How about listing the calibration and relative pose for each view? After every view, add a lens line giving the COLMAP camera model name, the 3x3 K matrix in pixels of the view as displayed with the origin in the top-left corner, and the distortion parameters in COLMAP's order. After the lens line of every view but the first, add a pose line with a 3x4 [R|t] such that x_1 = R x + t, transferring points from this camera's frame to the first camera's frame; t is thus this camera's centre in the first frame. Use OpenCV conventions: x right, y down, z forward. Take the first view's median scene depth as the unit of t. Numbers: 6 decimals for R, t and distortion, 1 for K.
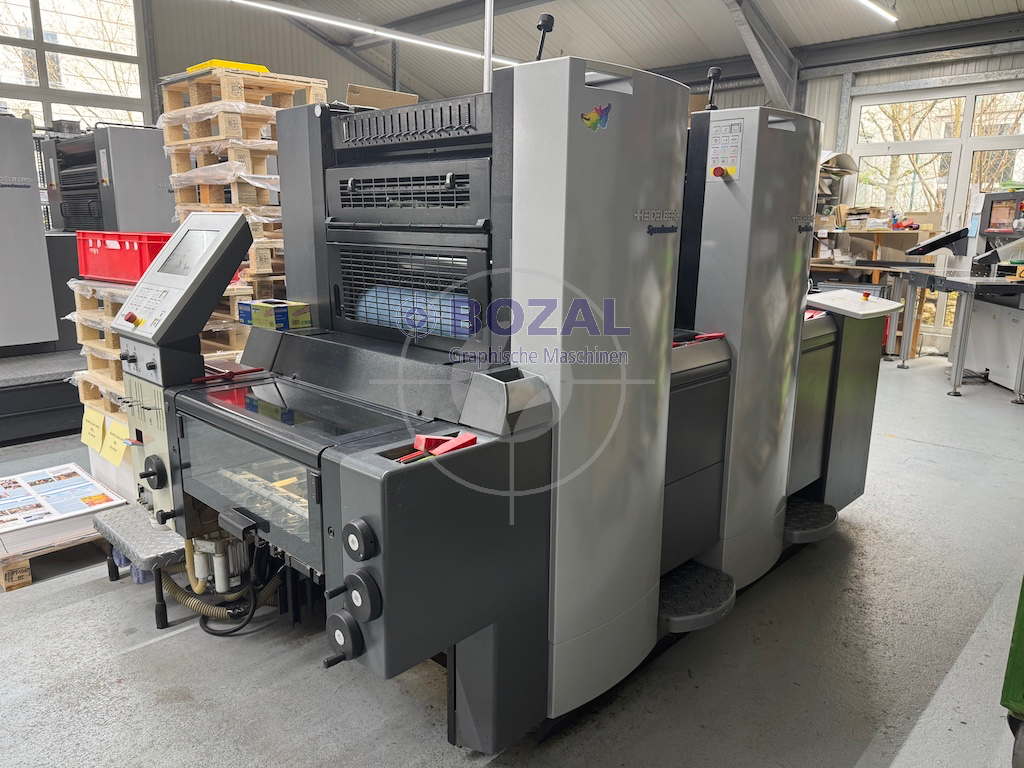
lens RADIAL K [[732.6, 0, 512.0], [0, 732.6, 384.0], [0, 0, 1]] dist [0.009527, -0.002215]
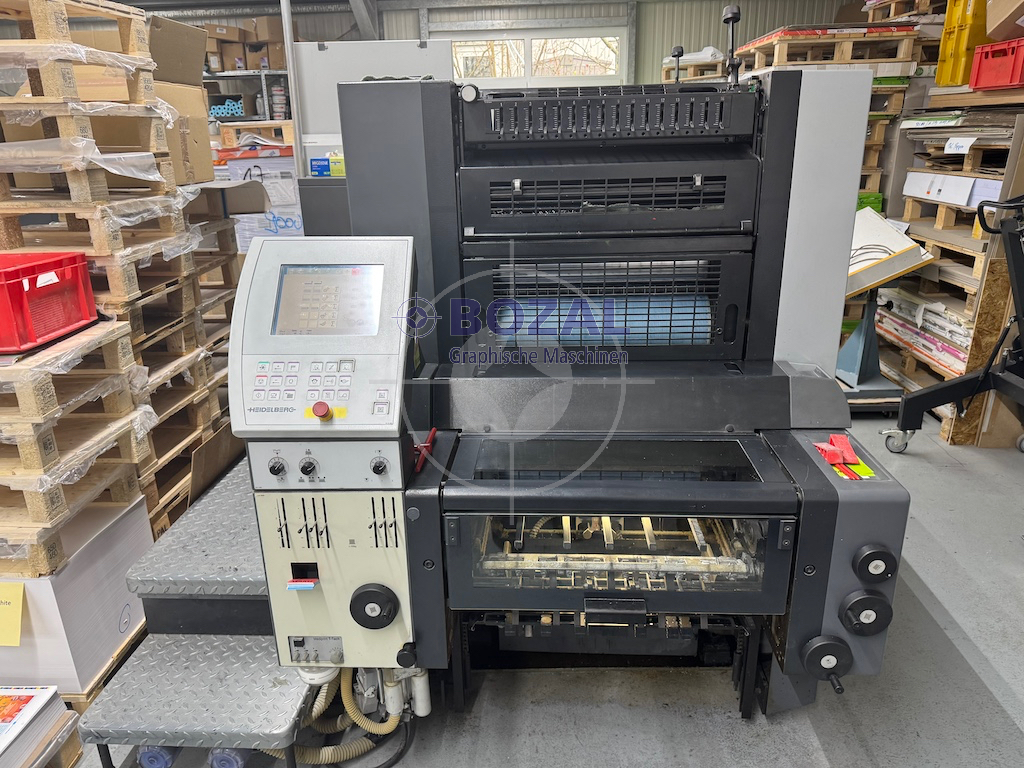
lens RADIAL K [[732.6, 0, 512.0], [0, 732.6, 384.0], [0, 0, 1]] dist [0.009527, -0.002215]
pose [[0.759512, -0.235116, 0.606516, -0.528149], [0.171274, 0.971775, 0.162230, -0.129206], [-0.627540, -0.019335, 0.778344, 0.243252]]
